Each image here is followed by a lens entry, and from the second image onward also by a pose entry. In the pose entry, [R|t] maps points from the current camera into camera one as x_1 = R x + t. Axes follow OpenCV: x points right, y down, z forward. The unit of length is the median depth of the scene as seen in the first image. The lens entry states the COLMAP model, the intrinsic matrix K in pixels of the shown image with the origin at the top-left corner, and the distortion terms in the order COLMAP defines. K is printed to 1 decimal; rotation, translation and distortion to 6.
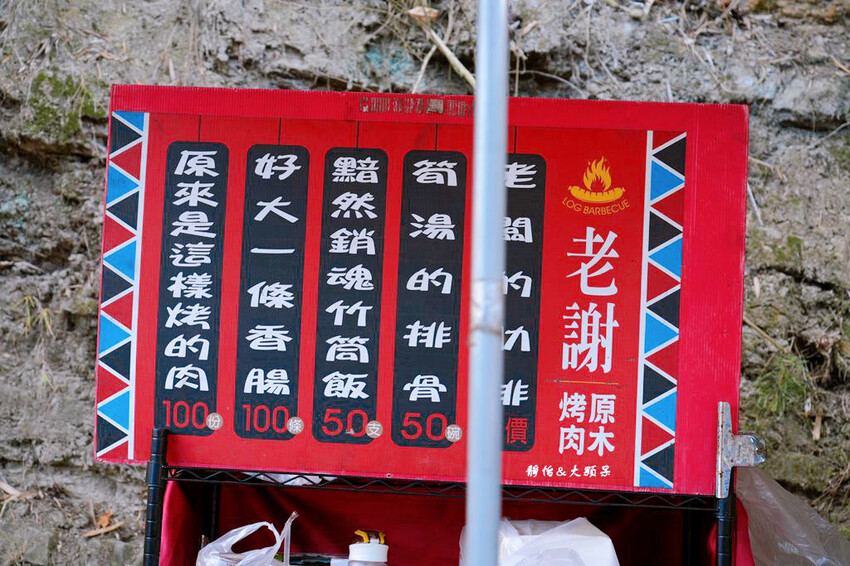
lens RADIAL K [[1425.9, 0, 425.1], [0, 1425.9, 282.4], [0, 0, 1]] dist [0.036988, 0.000000]
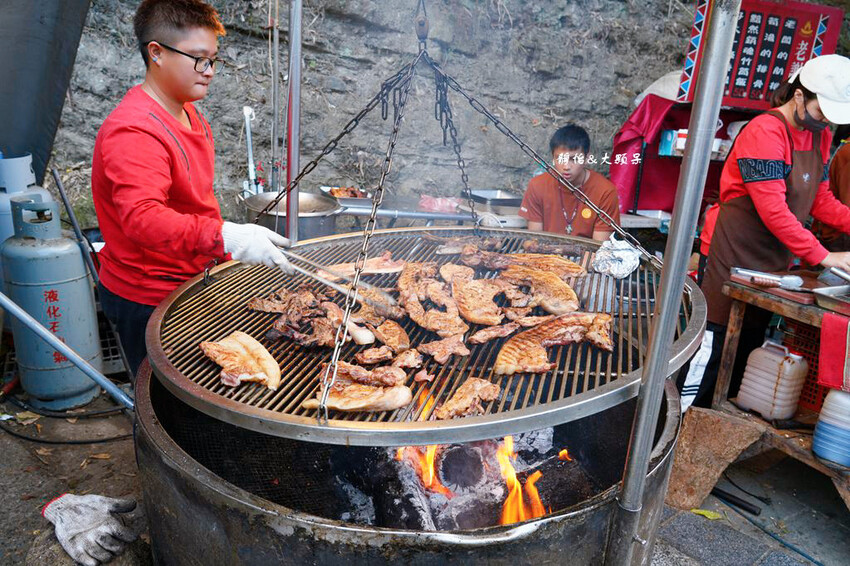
lens RADIAL K [[698.3, 0, 425.1], [0, 698.3, 283.5], [0, 0, 1]] dist [-0.003744, 0.000130]
pose [[0.935301, -0.051997, 0.350013, -1.454493], [-0.076021, 0.936522, 0.342267, 0.006272], [-0.345592, -0.346731, 0.871977, -0.449275]]
